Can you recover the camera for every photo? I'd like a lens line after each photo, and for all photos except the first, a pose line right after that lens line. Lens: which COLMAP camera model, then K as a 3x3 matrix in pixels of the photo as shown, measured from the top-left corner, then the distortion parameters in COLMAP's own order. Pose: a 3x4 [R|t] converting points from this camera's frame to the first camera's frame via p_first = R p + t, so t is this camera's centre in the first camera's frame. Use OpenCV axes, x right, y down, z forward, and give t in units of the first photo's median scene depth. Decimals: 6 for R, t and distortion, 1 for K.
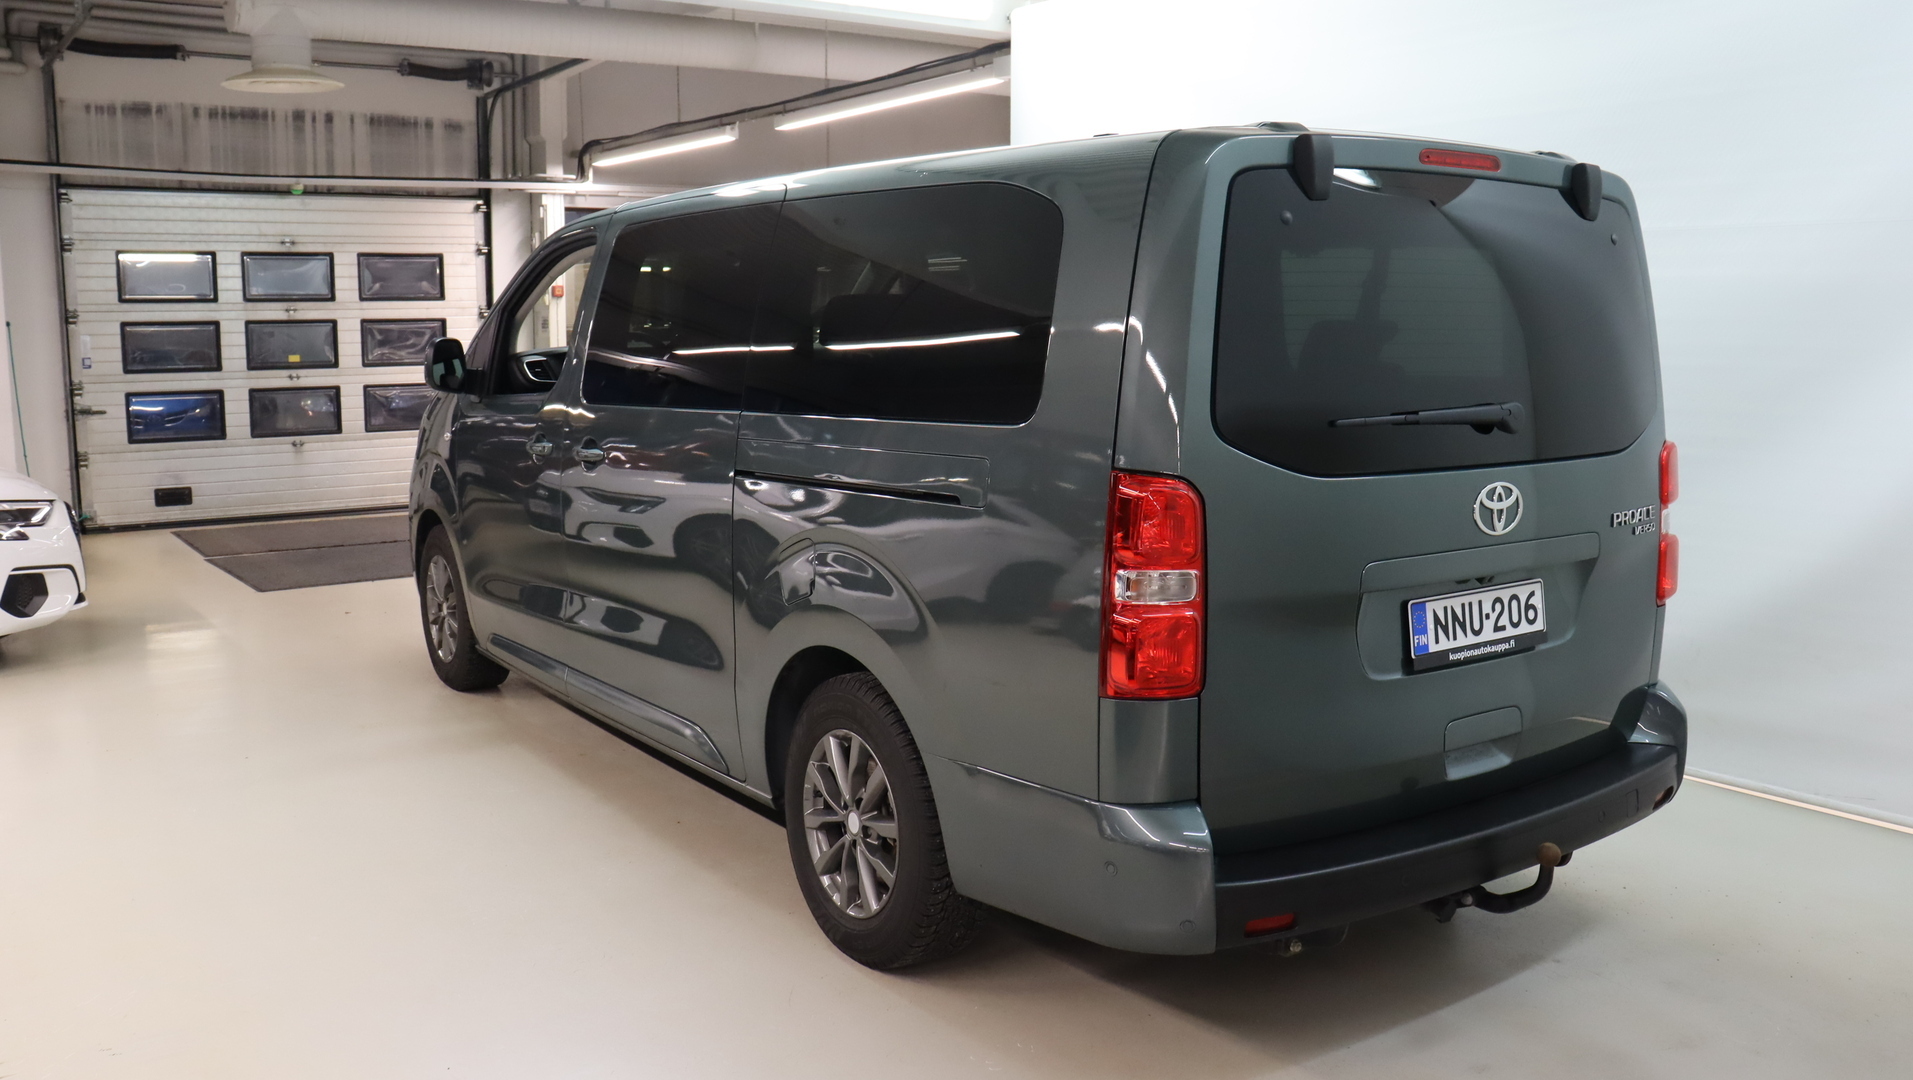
lens RADIAL K [[1740.5, 0, 956.5], [0, 1740.5, 540.0], [0, 0, 1]] dist [-0.065456, 0.012268]
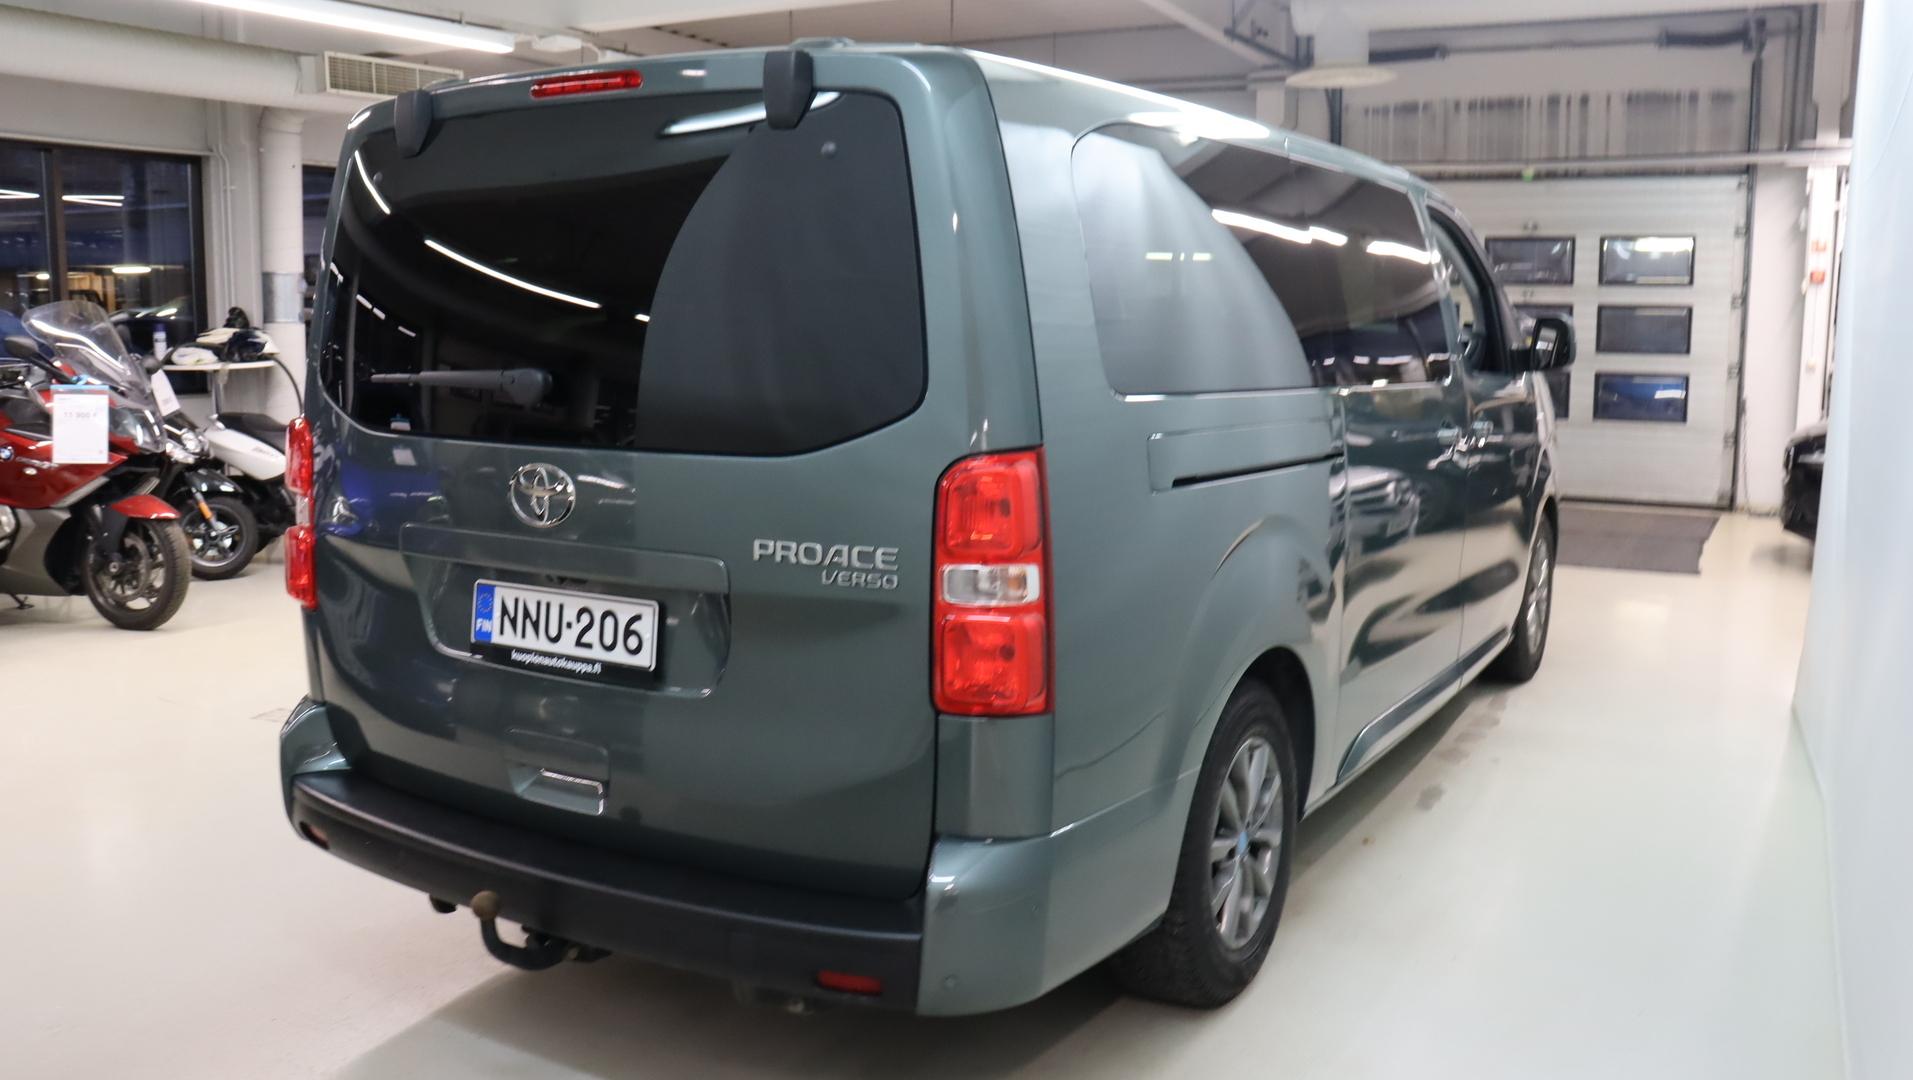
lens RADIAL K [[1650.5, 0, 956.5], [0, 1650.5, 540.0], [0, 0, 1]] dist [-0.012830, -0.006882]
pose [[0.384357, 0.145260, -0.911685, 1.077735], [-0.138982, 0.985393, 0.098410, -0.099654], [0.912663, 0.088883, 0.398931, 0.824371]]
